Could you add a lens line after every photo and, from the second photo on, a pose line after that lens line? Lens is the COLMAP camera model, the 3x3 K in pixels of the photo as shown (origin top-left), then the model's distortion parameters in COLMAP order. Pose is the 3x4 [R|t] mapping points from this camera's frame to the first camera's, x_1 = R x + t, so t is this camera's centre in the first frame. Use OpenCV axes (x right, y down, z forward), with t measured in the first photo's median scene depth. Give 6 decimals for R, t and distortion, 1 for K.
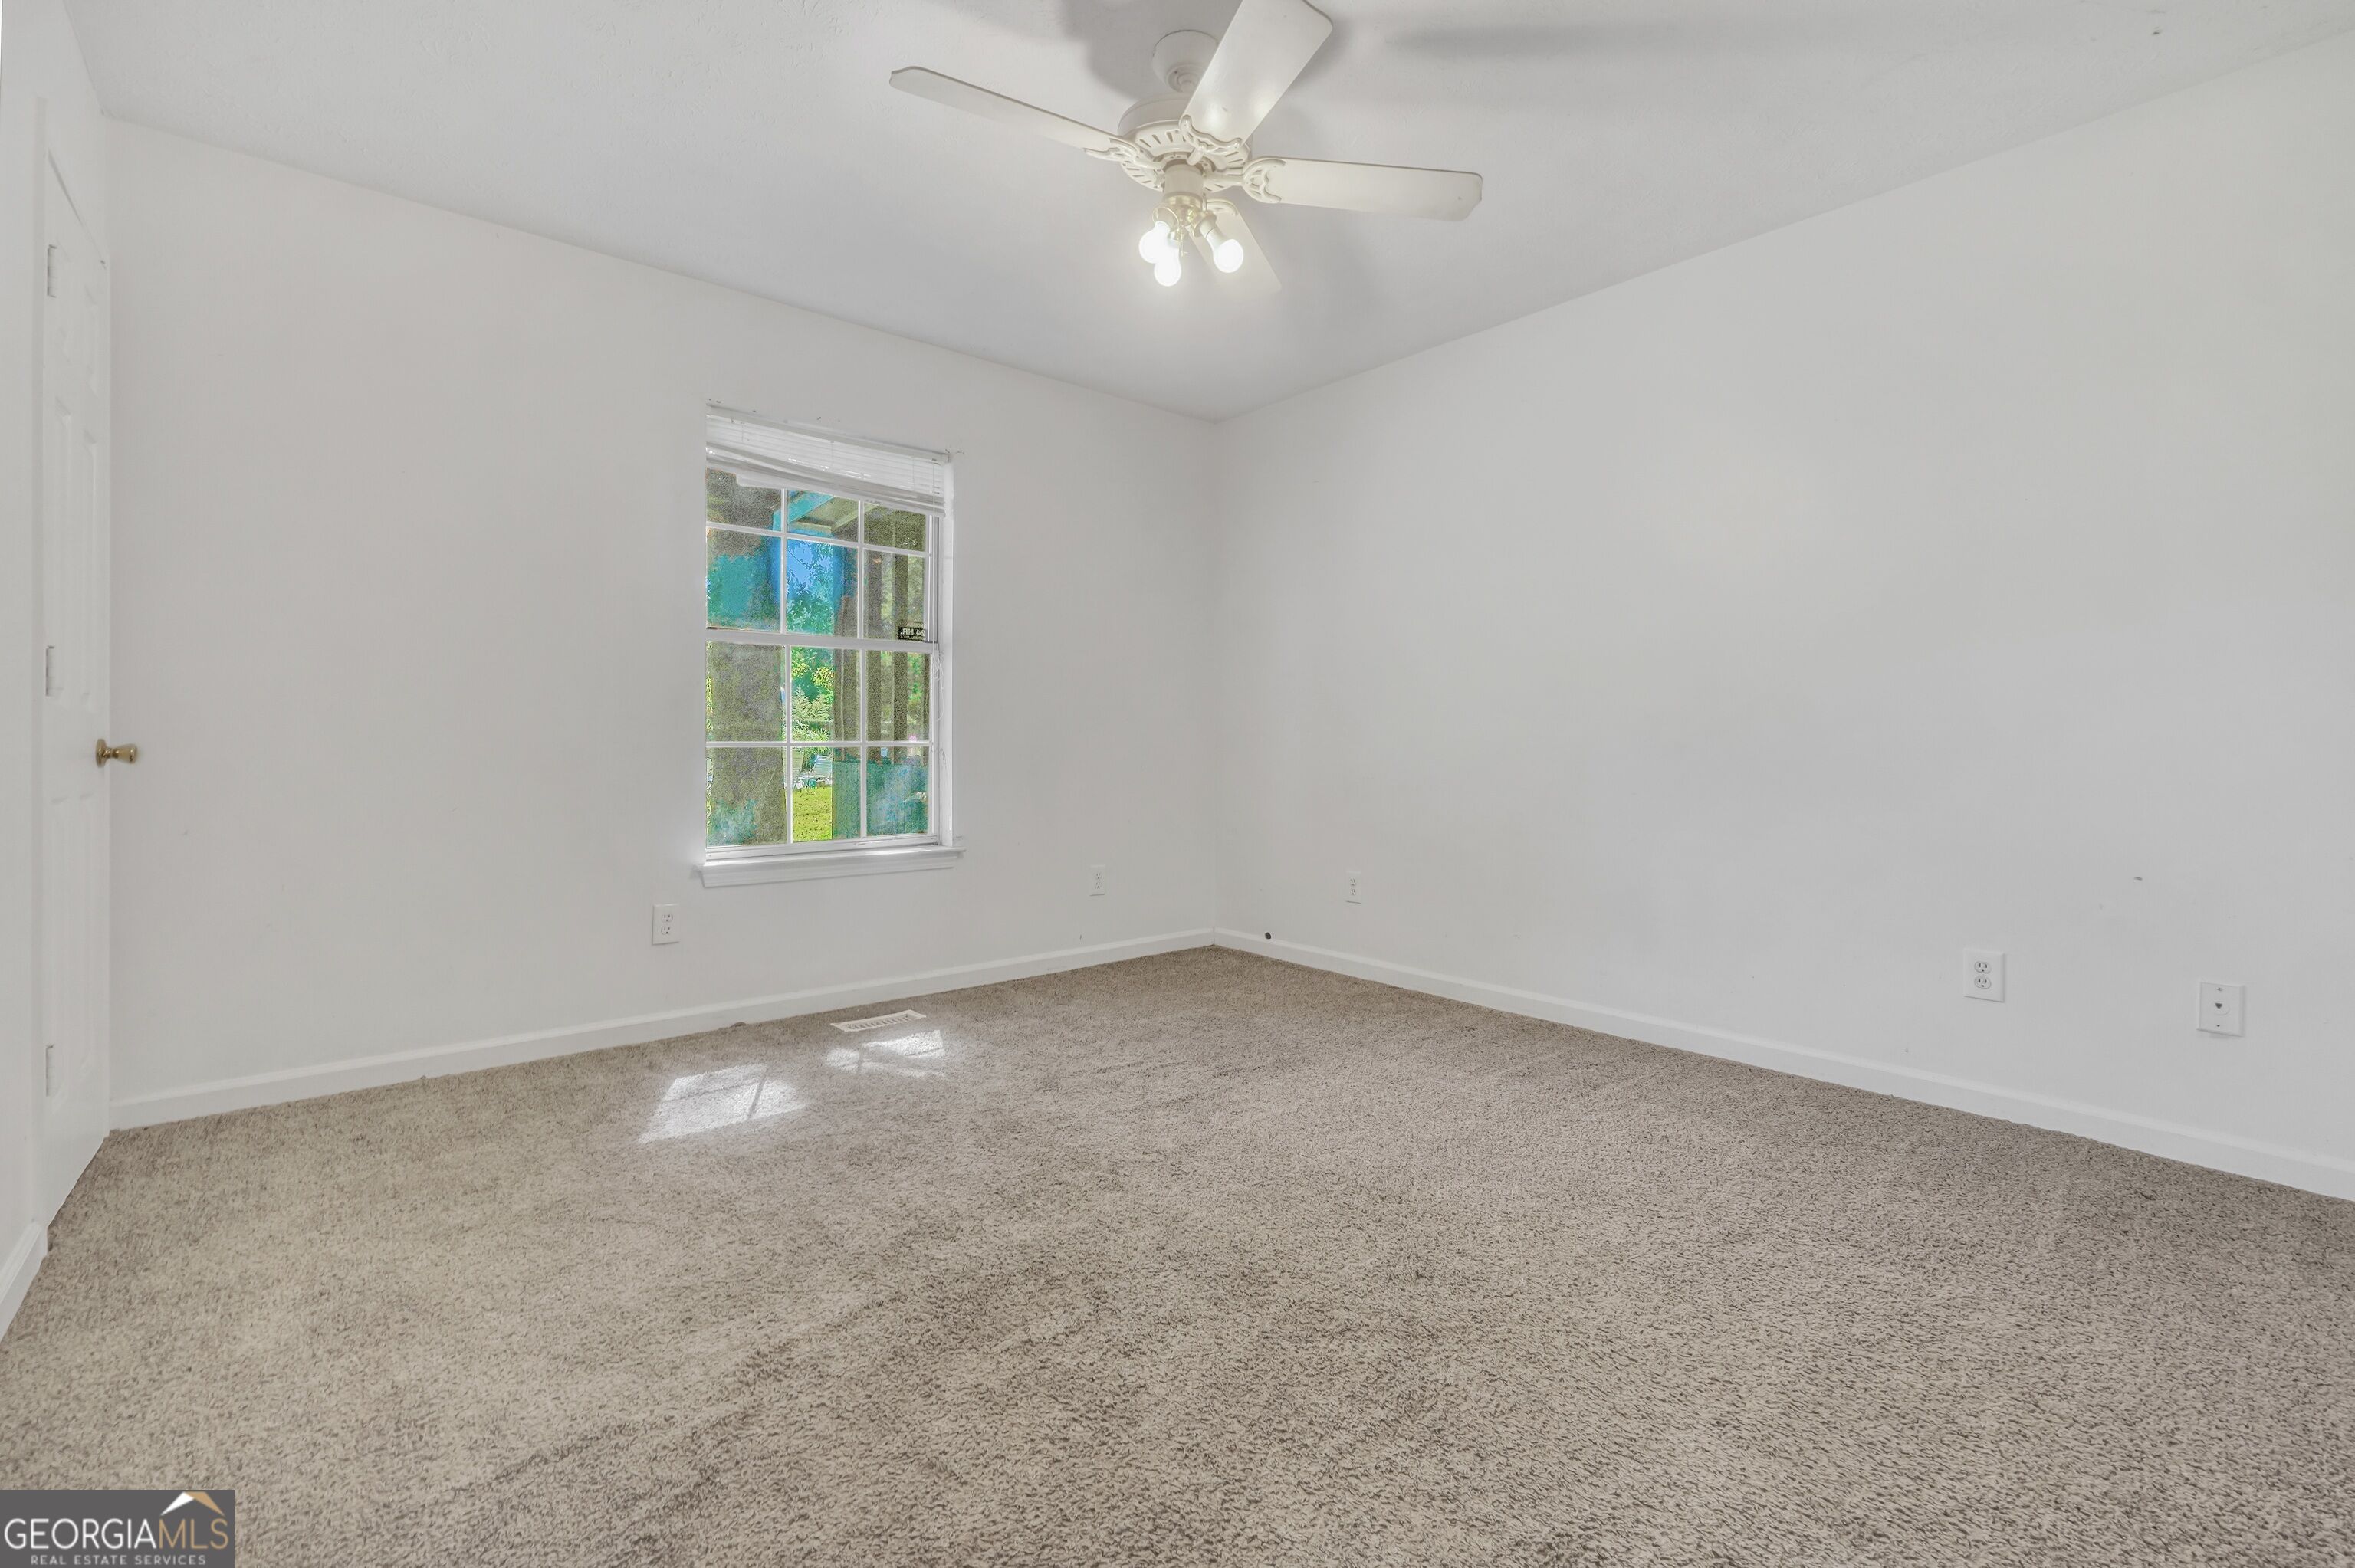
lens RADIAL K [[992.5, 0, 1152.8], [0, 992.5, 765.5], [0, 0, 1]] dist [-0.023725, 0.006938]
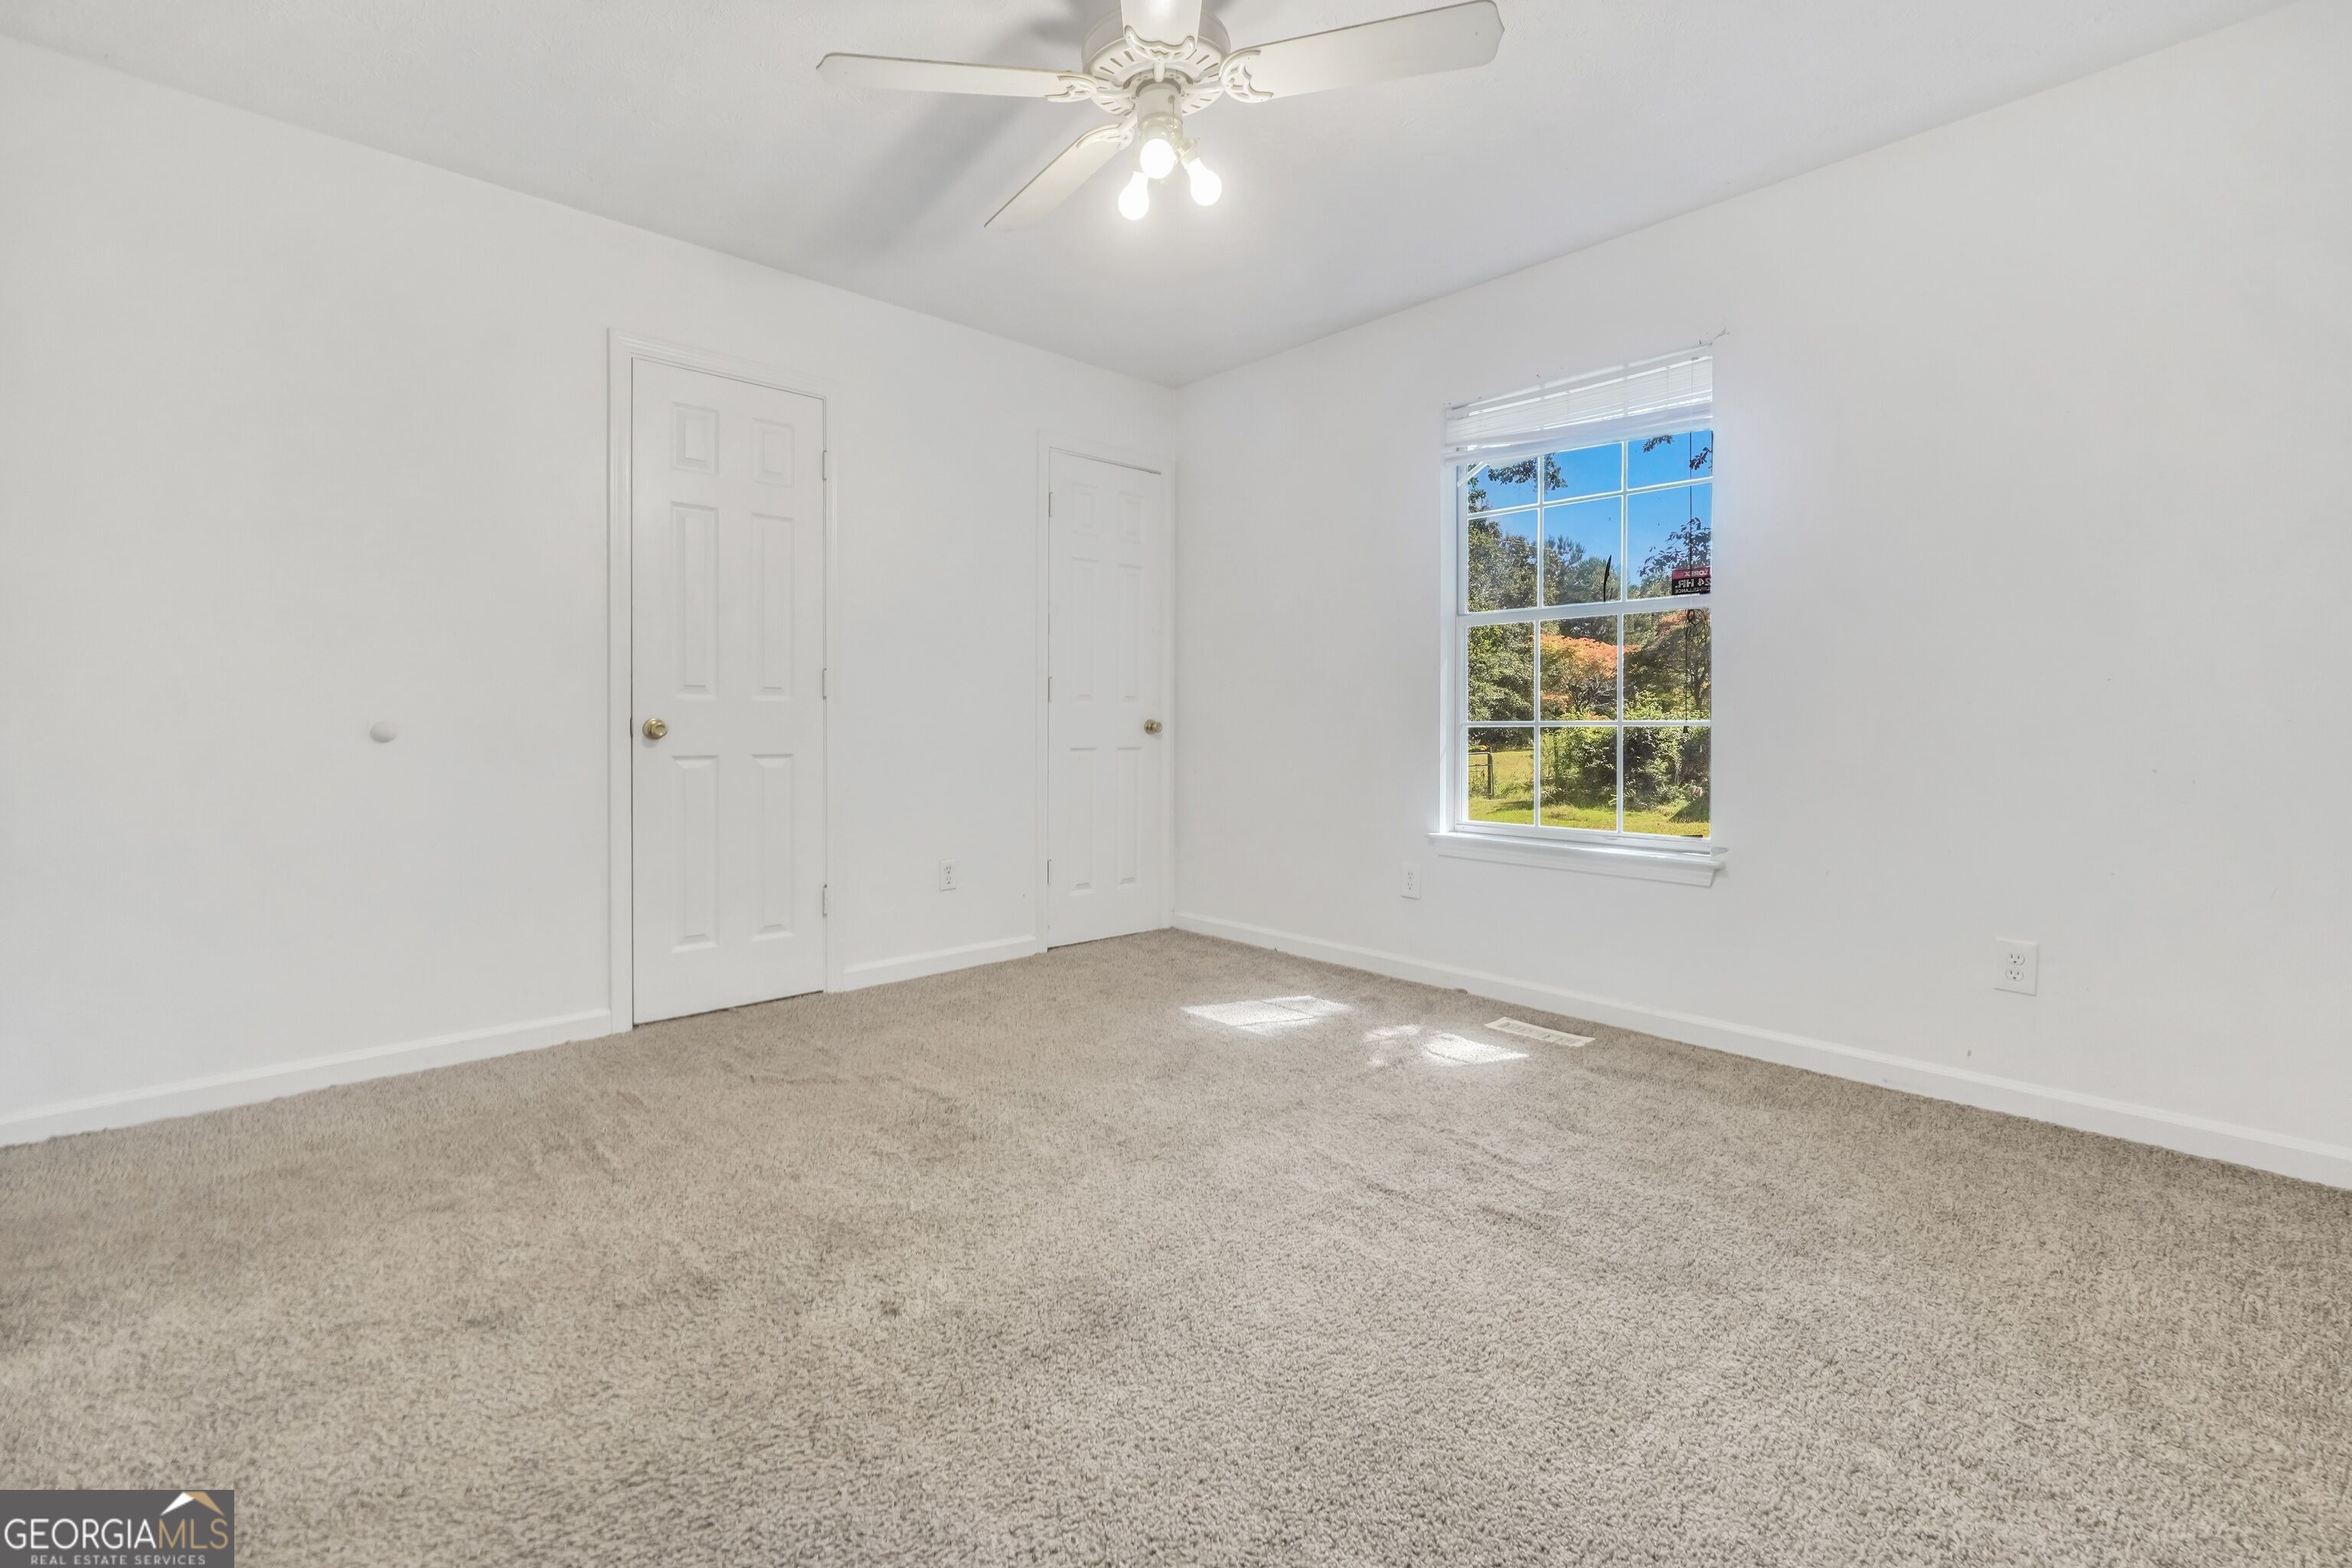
lens RADIAL K [[991.4, 0, 1151.3], [0, 991.4, 765.5], [0, 0, 1]] dist [-0.023725, 0.006938]
pose [[0.042113, 0.037829, -0.998396, 0.687354], [-0.016252, 0.999177, 0.037173, -0.013589], [0.998981, 0.014661, 0.042694, 0.698526]]
